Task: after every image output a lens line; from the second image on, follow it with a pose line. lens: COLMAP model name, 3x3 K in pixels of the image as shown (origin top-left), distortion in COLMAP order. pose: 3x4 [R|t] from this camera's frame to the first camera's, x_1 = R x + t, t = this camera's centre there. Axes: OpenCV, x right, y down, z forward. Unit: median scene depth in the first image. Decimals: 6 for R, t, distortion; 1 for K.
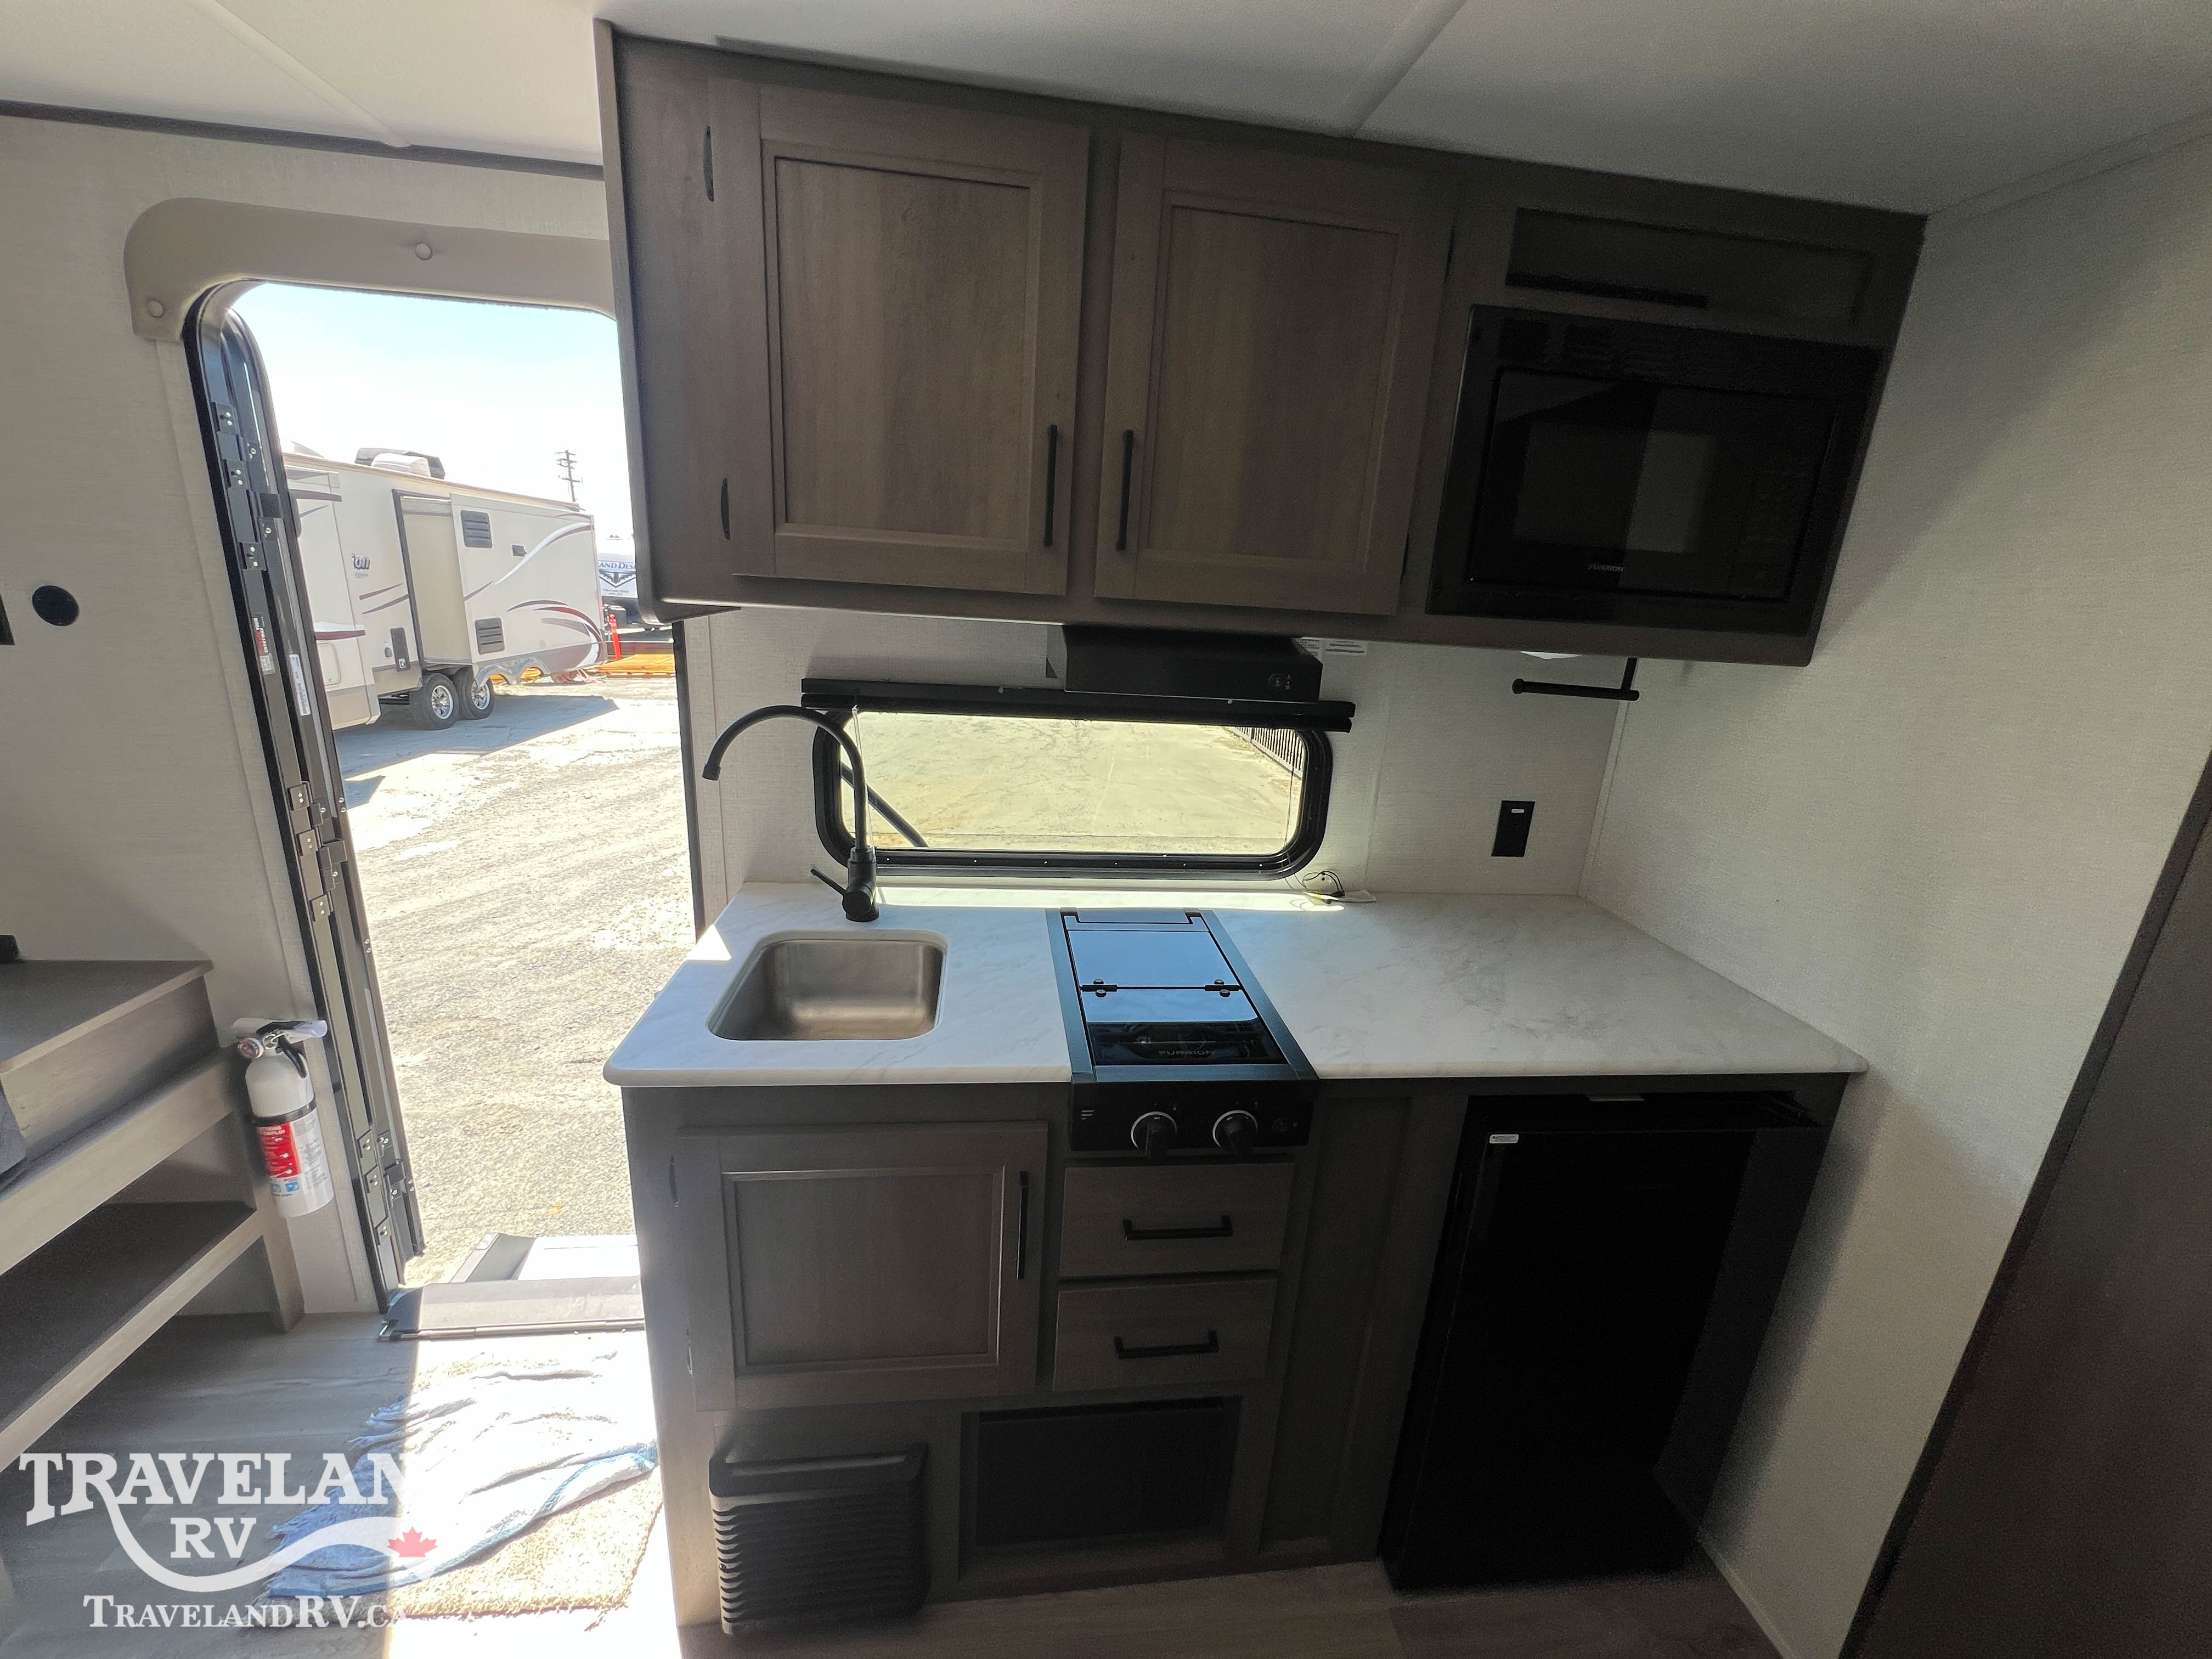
lens RADIAL K [[888.2, 0, 1102.0], [0, 888.2, 828.4], [0, 0, 1]] dist [0.000238, -0.000122]
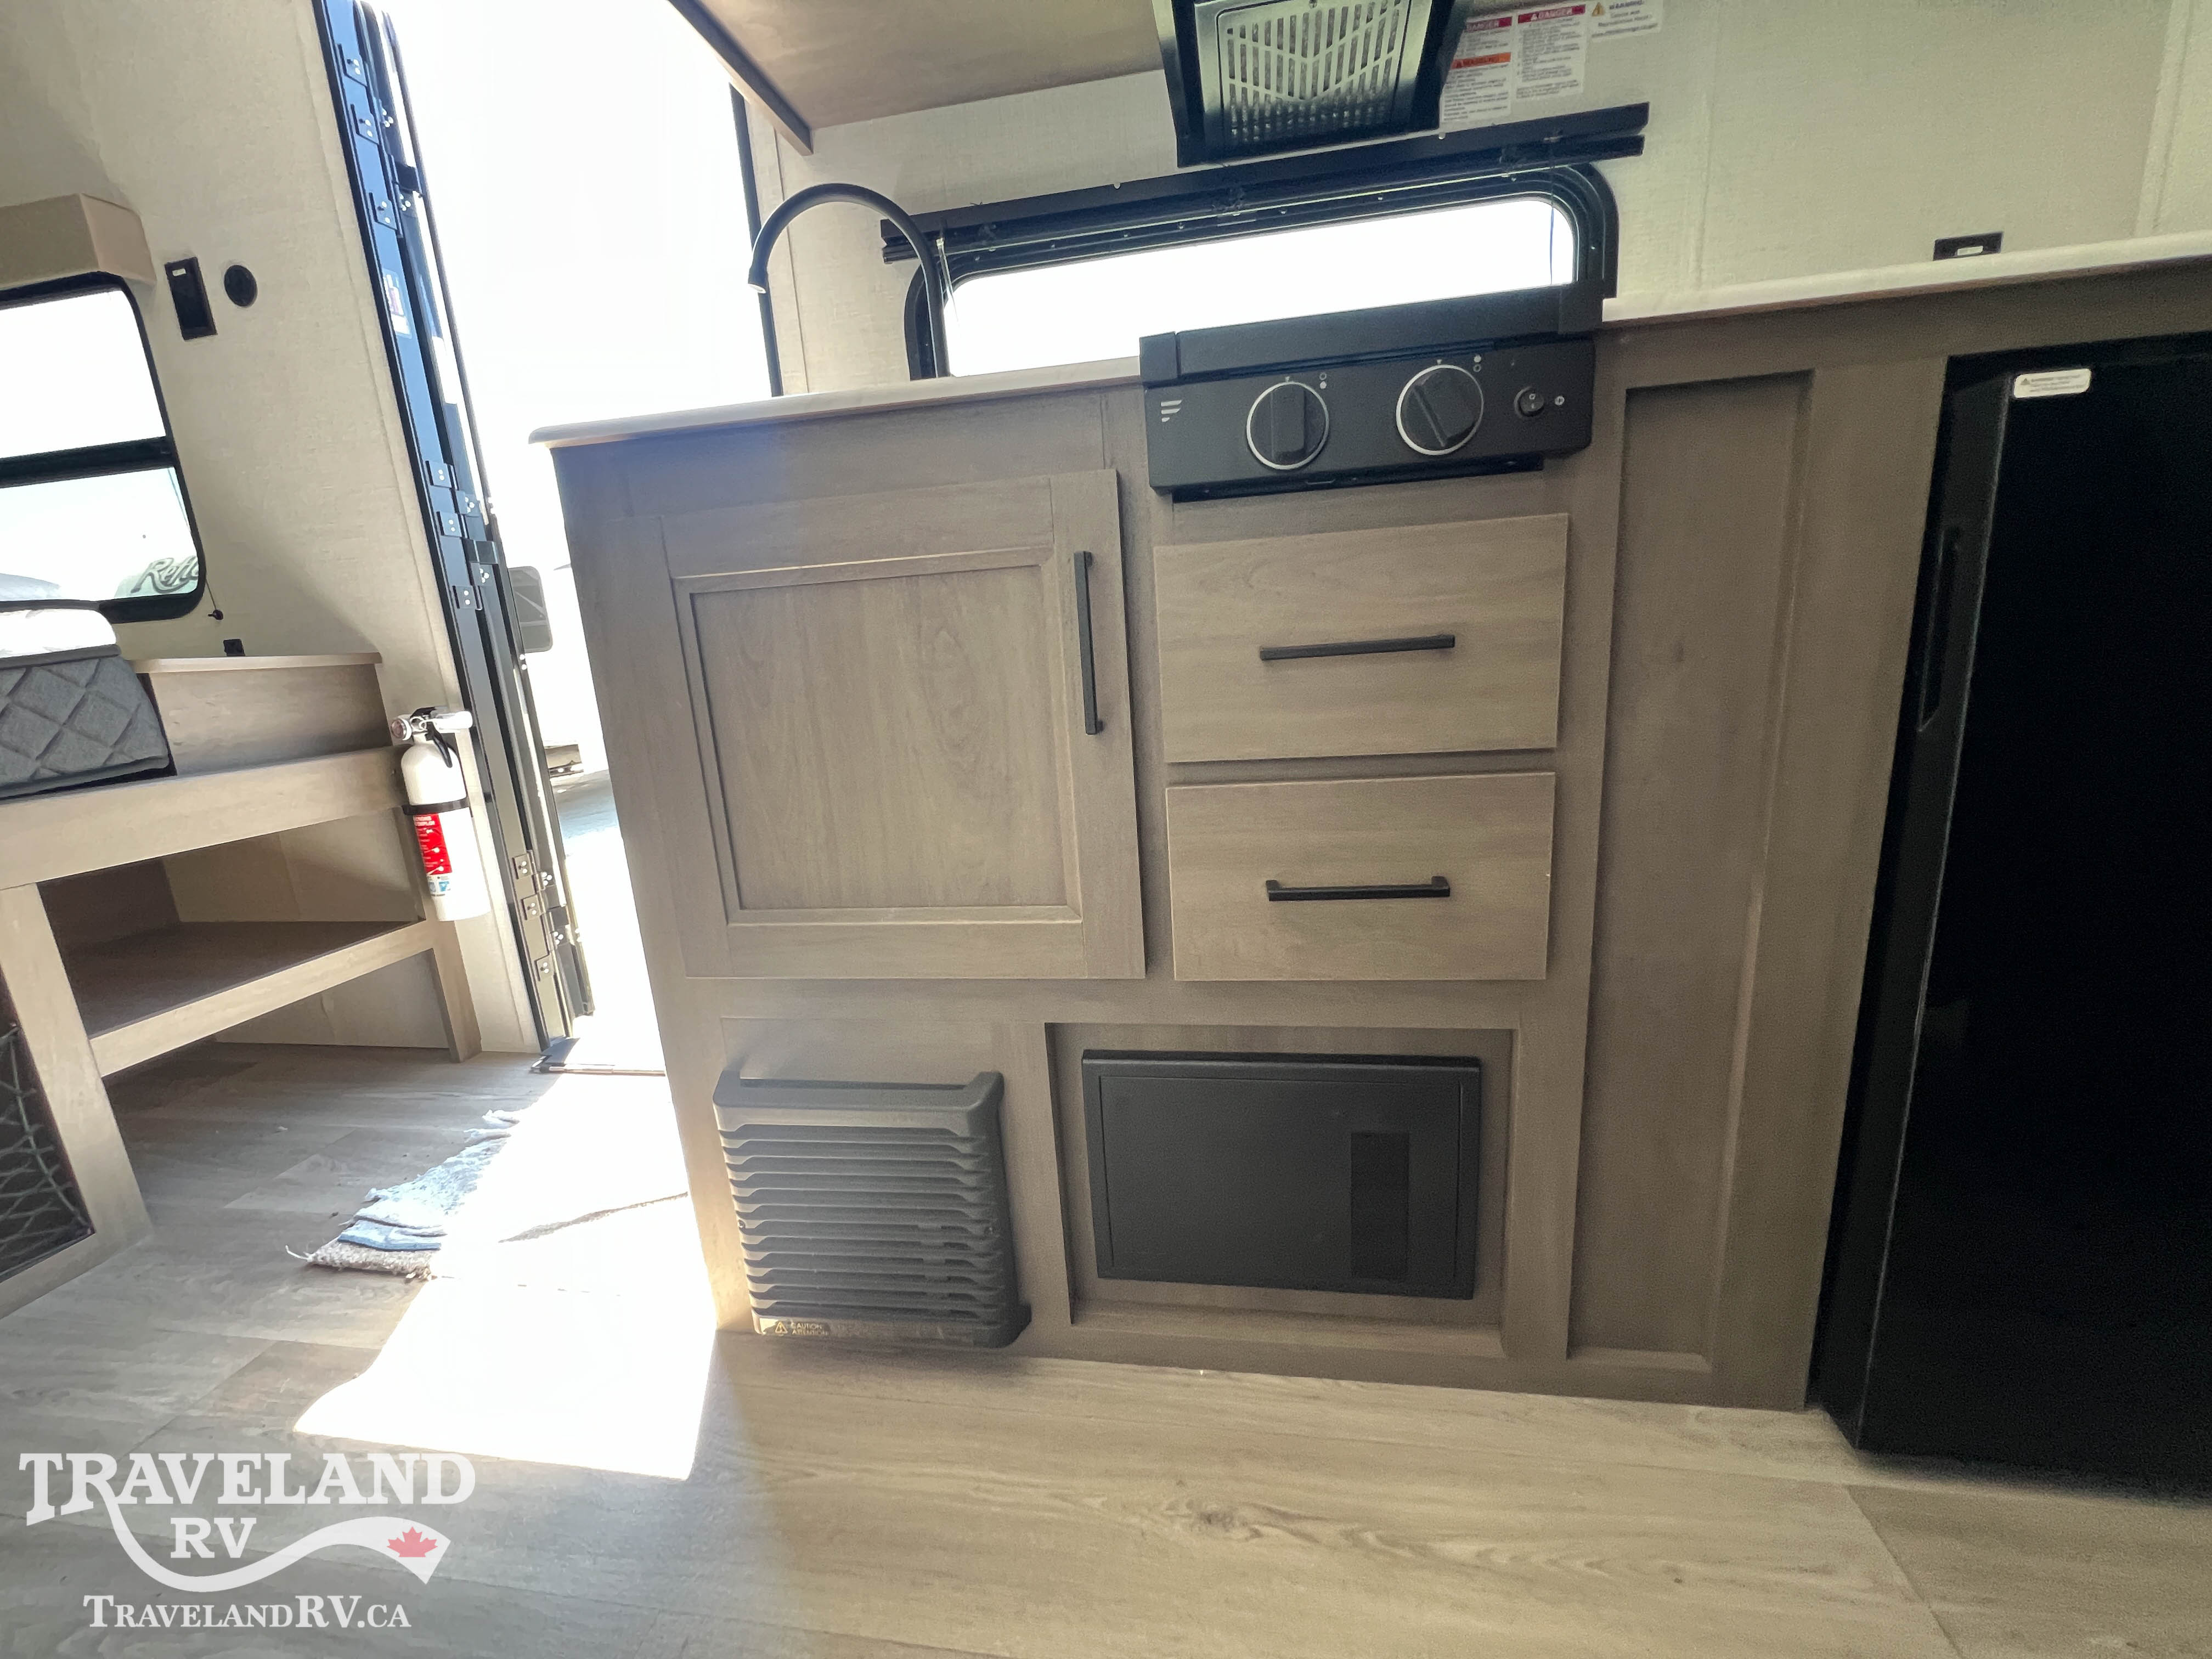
lens RADIAL K [[887.2, 0, 1103.6], [0, 887.2, 827.7], [0, 0, 1]] dist [-0.003111, 0.000696]
pose [[0.952065, -0.058214, -0.300305, 0.071641], [0.040248, 0.997029, -0.065674, 0.443411], [0.303236, 0.050439, 0.951580, 0.300080]]
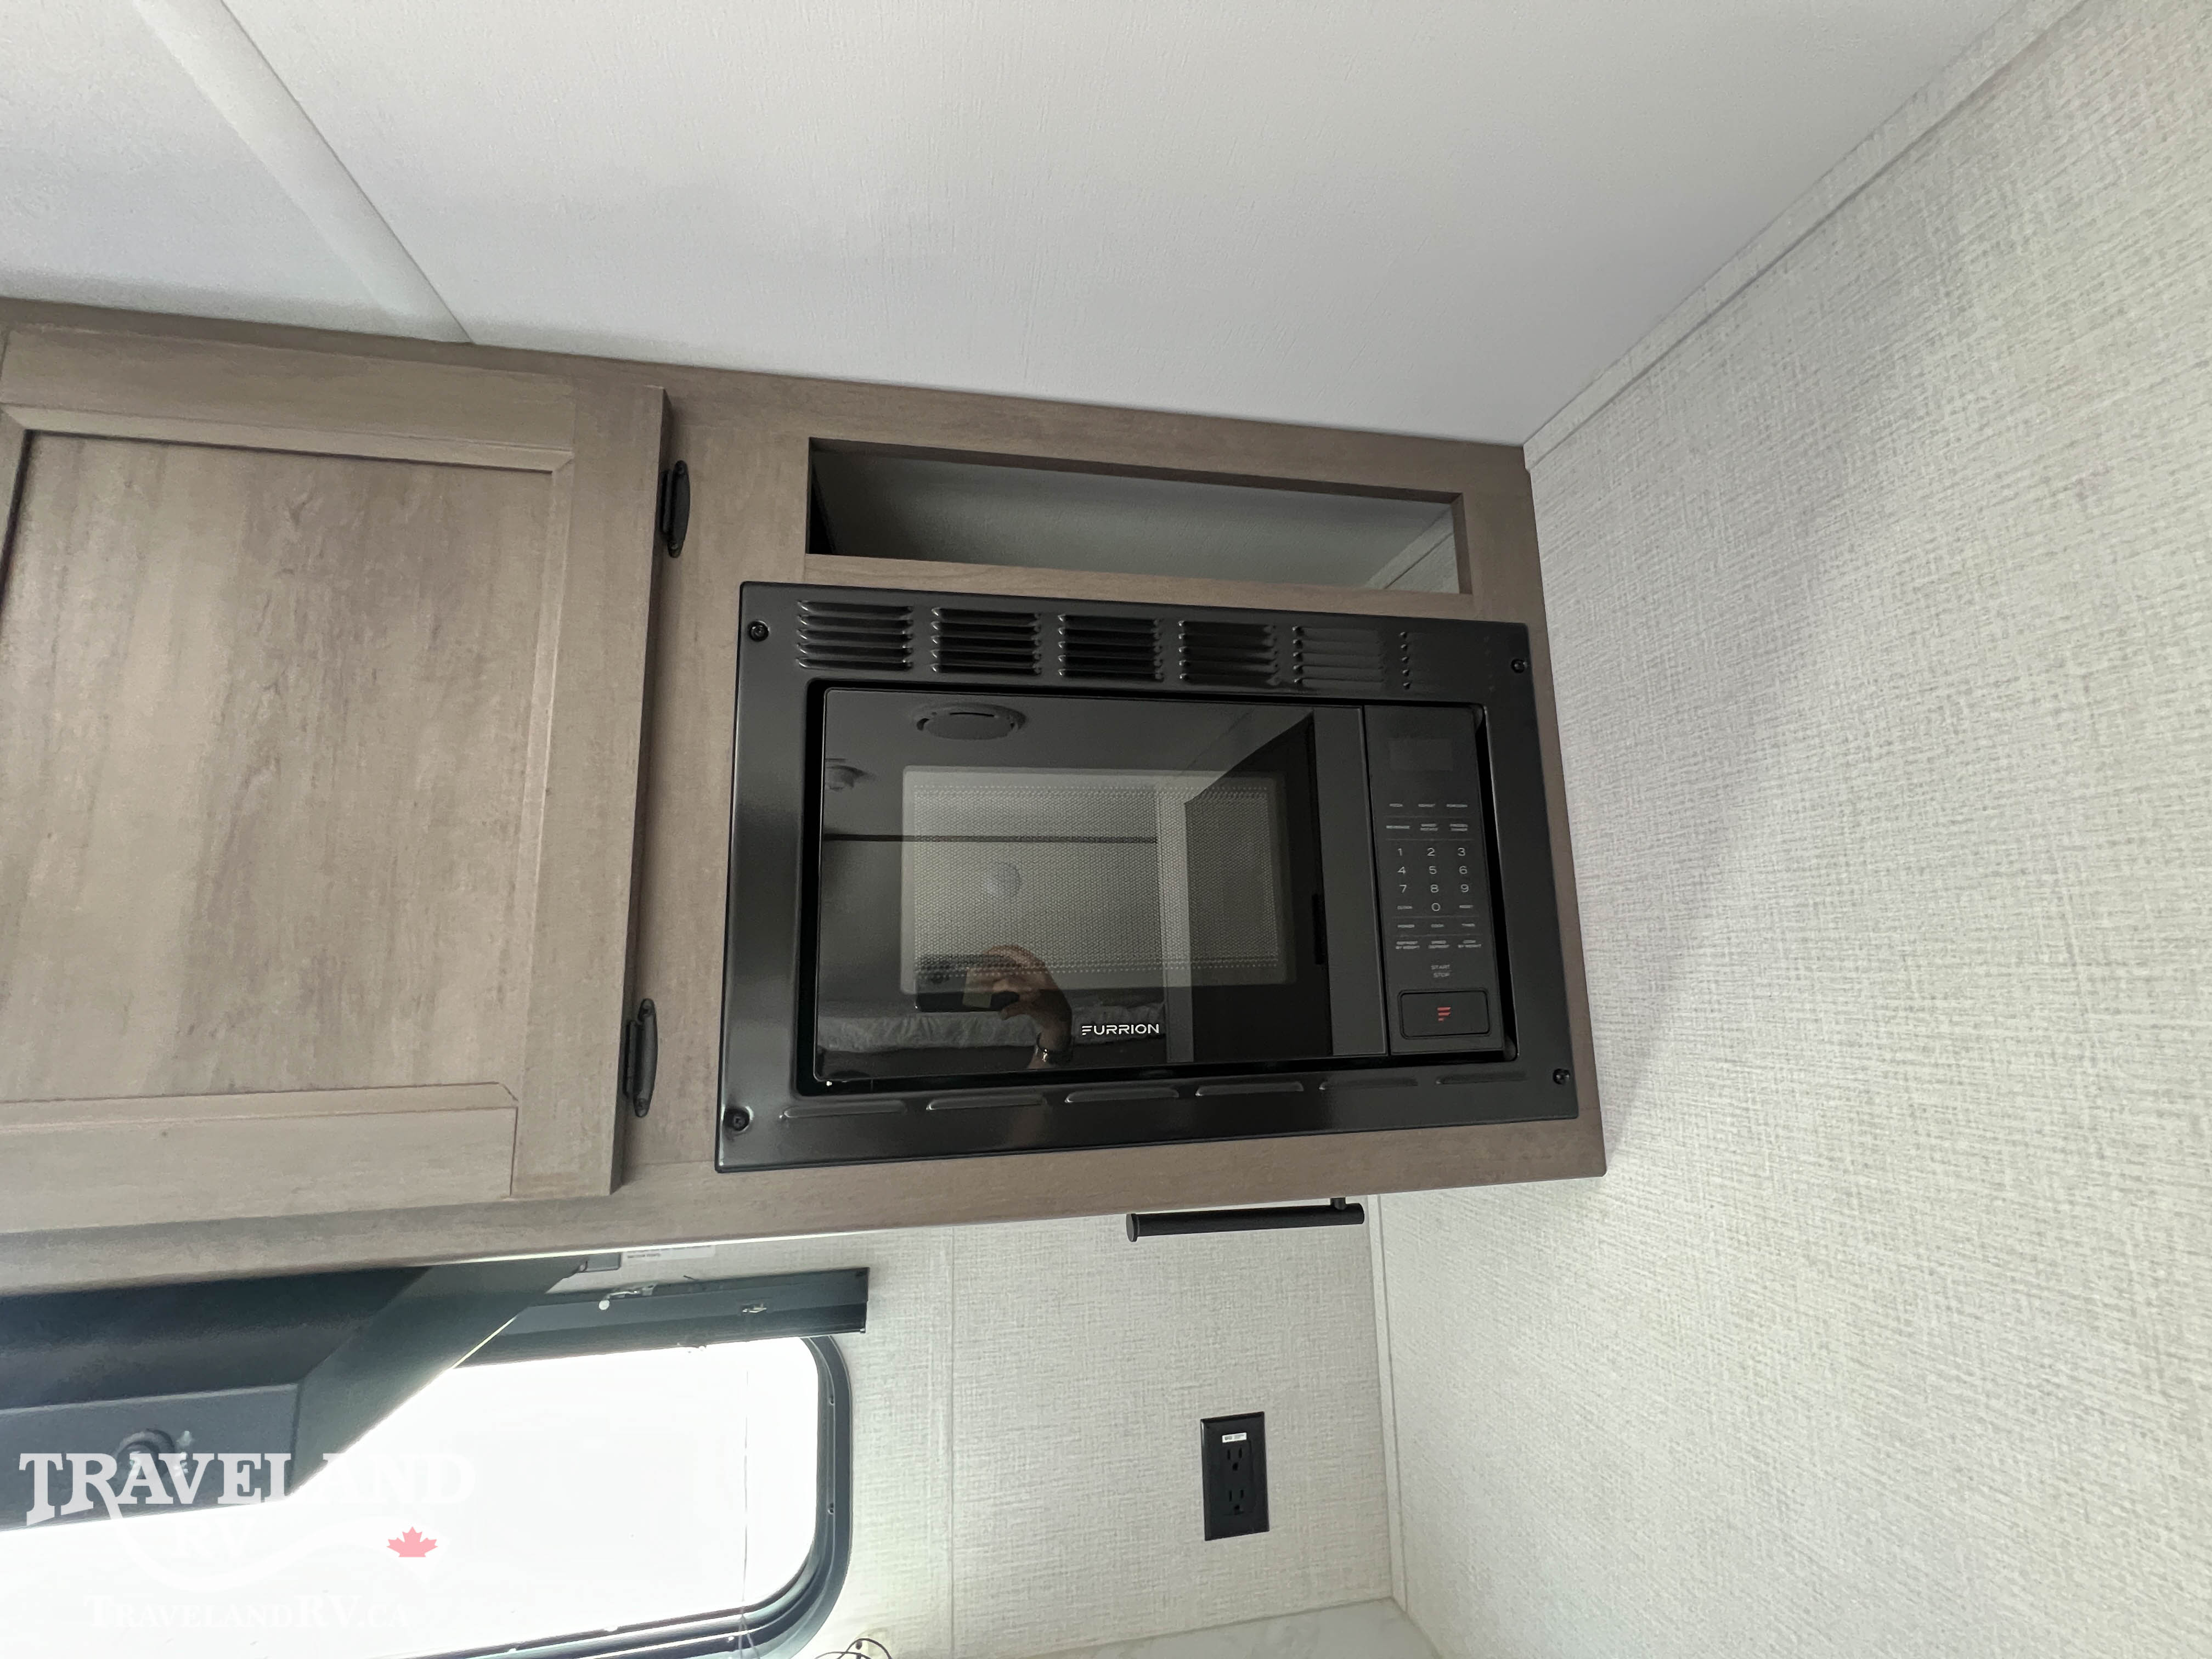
lens RADIAL K [[888.2, 0, 1102.0], [0, 888.2, 828.4], [0, 0, 1]] dist [0.000238, -0.000122]
pose [[0.994017, -0.072893, 0.081348, 0.423890], [0.100165, 0.905344, -0.412697, -0.157472], [-0.043566, 0.418376, 0.907229, 0.418132]]
